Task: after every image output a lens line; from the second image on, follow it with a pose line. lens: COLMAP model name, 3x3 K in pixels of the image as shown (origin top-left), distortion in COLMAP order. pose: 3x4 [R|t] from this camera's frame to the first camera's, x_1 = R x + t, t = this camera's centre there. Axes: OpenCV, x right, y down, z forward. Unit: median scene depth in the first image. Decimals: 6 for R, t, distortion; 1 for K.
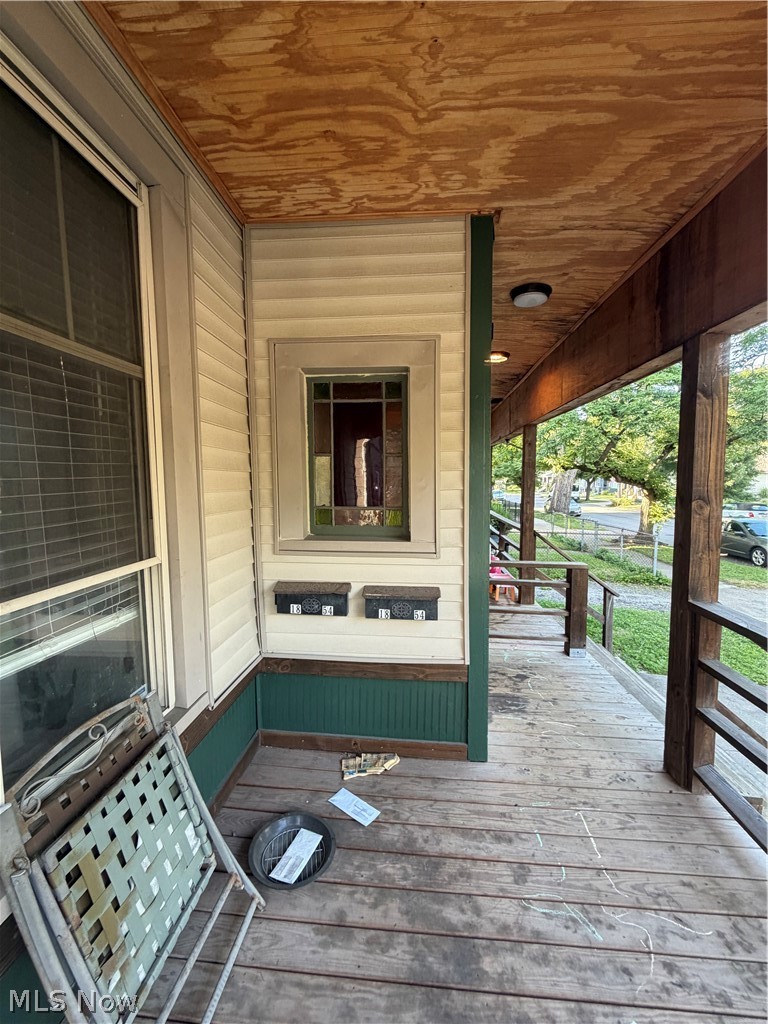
lens RADIAL K [[410.2, 0, 385.1], [0, 410.2, 512.2], [0, 0, 1]] dist [0.001444, -0.000240]
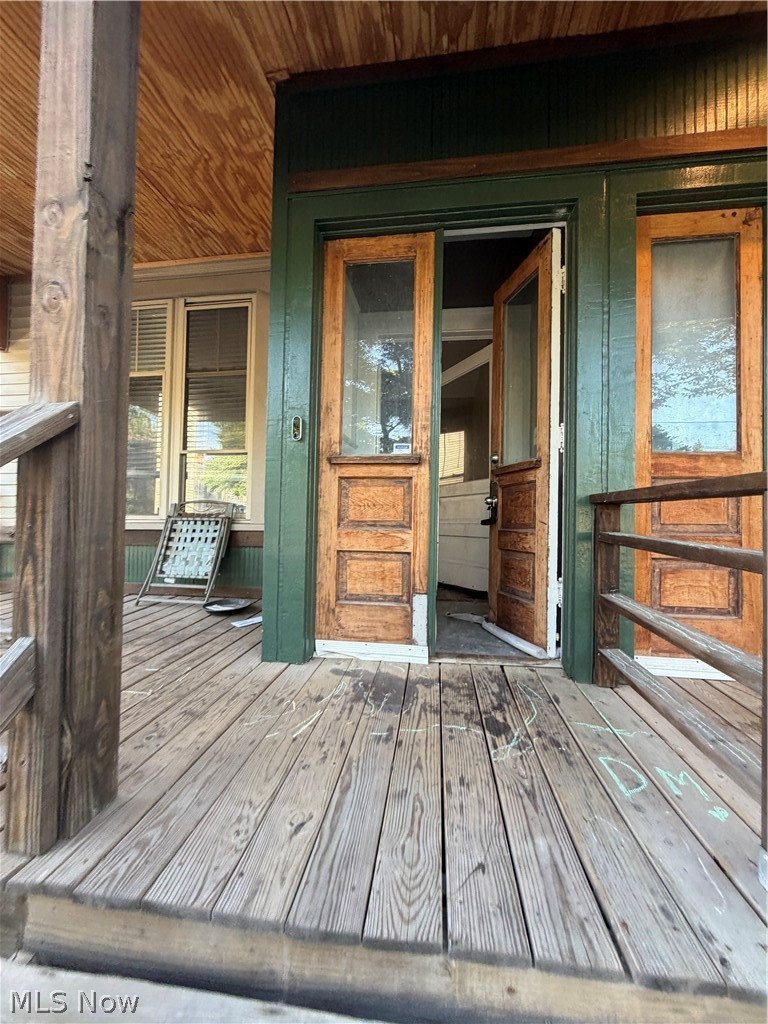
lens RADIAL K [[410.2, 0, 385.1], [0, 410.2, 512.2], [0, 0, 1]] dist [0.001444, -0.000240]
pose [[-0.048543, -0.016898, -0.998678, 1.099462], [-0.094403, 0.995459, -0.012255, 0.273691], [0.994350, 0.093683, -0.049917, 1.258374]]
